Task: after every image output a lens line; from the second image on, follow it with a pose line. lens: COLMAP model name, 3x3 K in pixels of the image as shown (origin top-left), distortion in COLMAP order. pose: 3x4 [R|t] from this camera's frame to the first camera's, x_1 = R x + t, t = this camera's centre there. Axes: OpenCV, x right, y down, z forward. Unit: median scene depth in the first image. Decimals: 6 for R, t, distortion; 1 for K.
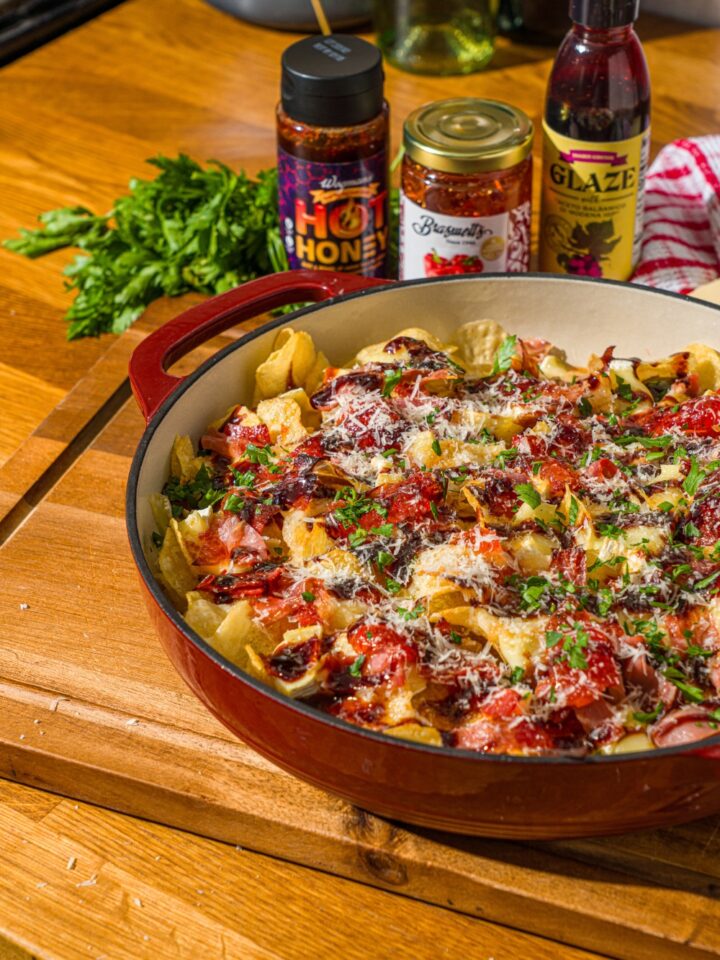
lens RADIAL K [[1880.3, 0, 360.0], [0, 1880.3, 480.0], [0, 0, 1]] dist [0.086941, -0.339516]
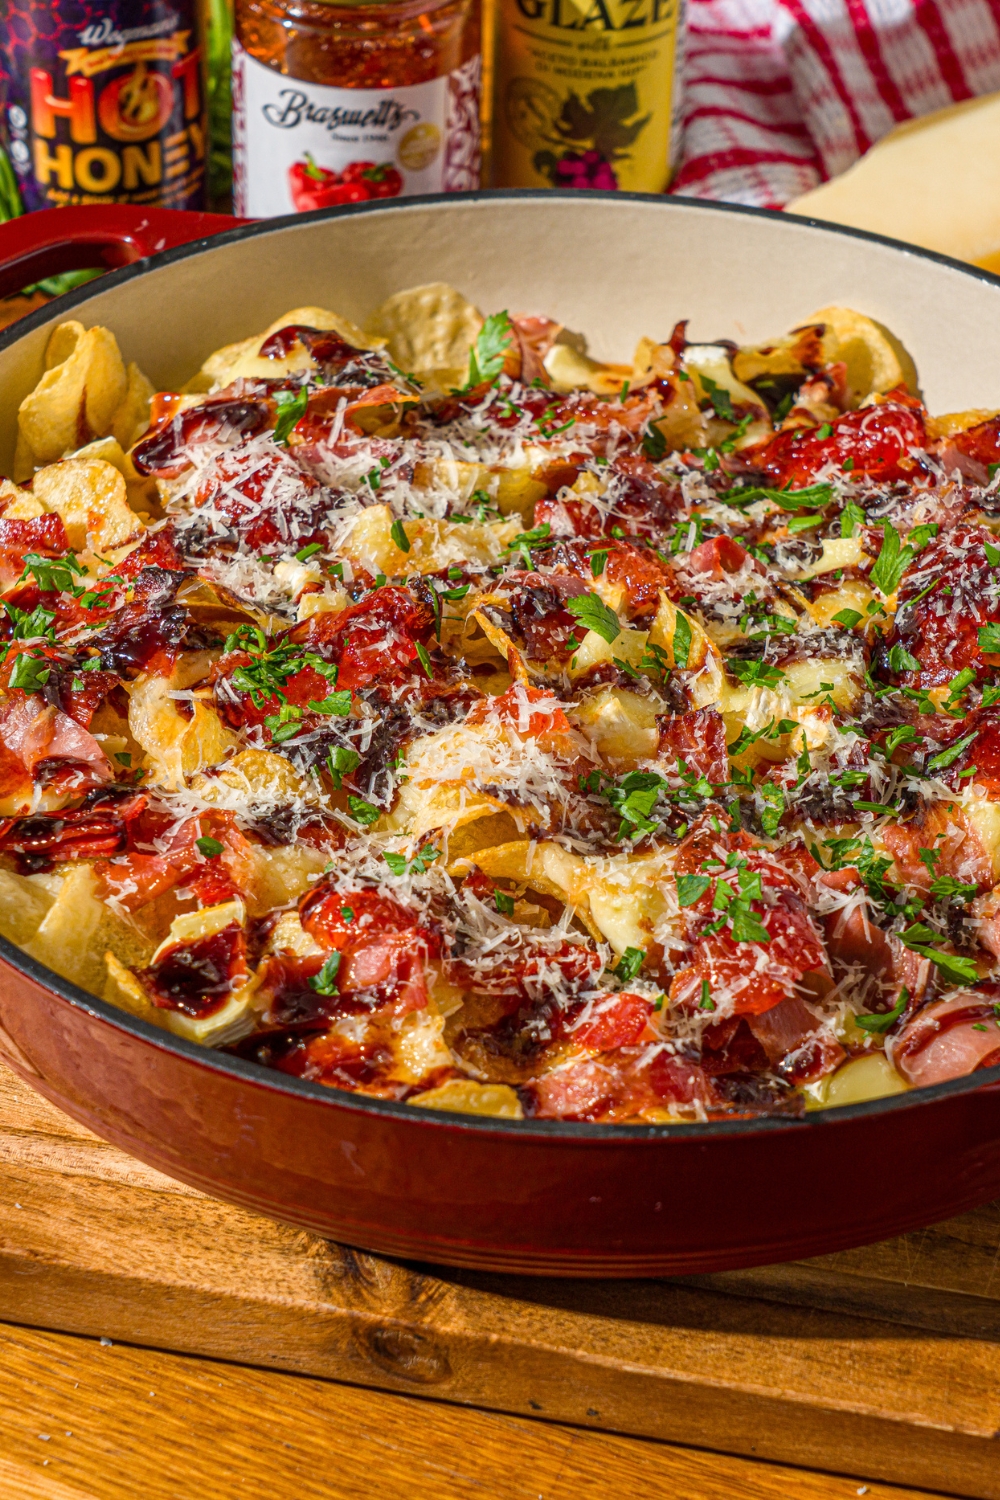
lens RADIAL K [[3290.9, 0, 500.0], [0, 3290.9, 750.0], [0, 0, 1]] dist [0.062547, -0.019559]
pose [[0.984391, -0.078431, 0.157554, -0.086448], [0.069347, 0.995642, 0.062359, -0.014202], [-0.161759, -0.050459, 0.985539, 0.102275]]
